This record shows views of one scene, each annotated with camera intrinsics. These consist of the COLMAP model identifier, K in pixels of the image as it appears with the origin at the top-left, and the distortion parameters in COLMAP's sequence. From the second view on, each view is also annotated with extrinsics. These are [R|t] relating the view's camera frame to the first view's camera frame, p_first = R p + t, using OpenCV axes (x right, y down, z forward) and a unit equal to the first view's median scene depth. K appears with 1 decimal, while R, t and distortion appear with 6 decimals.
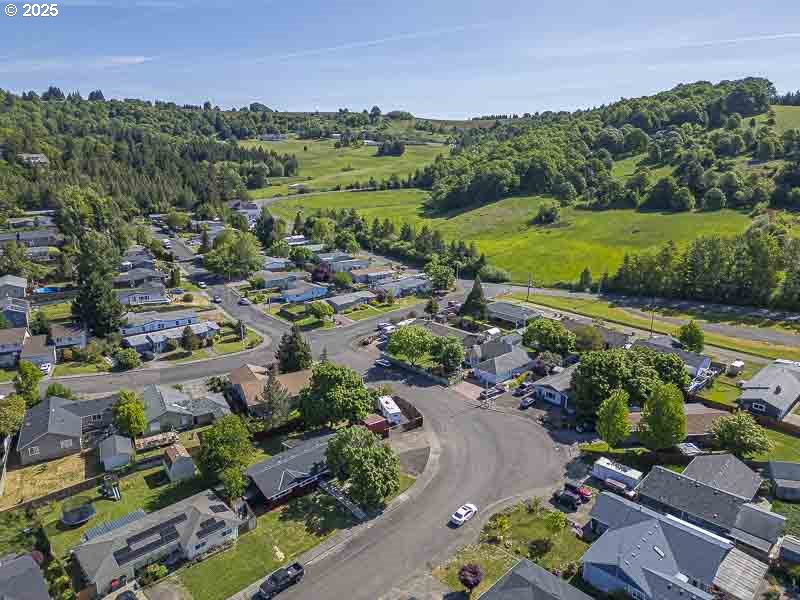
lens RADIAL K [[550.3, 0, 400.0], [0, 550.3, 300.0], [0, 0, 1]] dist [0.101389, -0.112890]
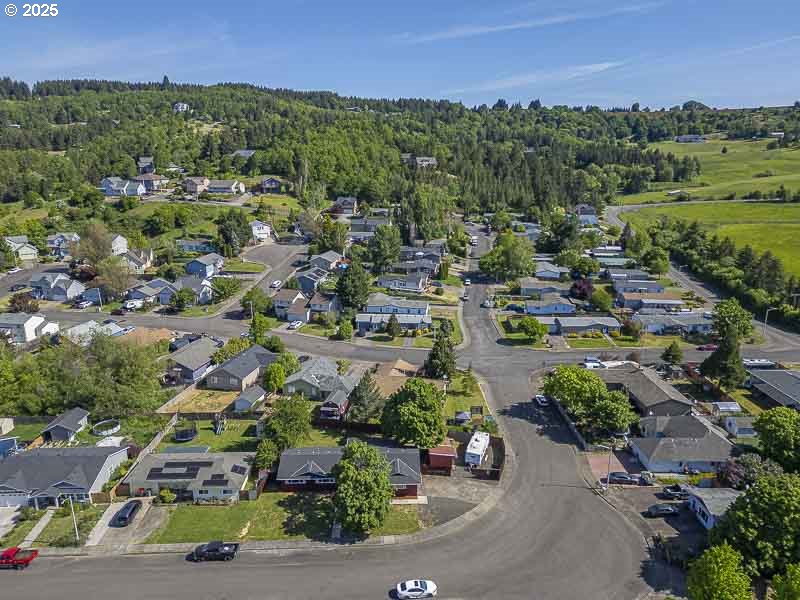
lens RADIAL K [[550.3, 0, 400.0], [0, 550.3, 300.0], [0, 0, 1]] dist [0.101389, -0.112890]
pose [[0.742705, 0.176847, -0.645843, 0.257241], [-0.180483, 0.981669, 0.061253, -0.039215], [0.644837, 0.071071, 0.761009, 0.147780]]
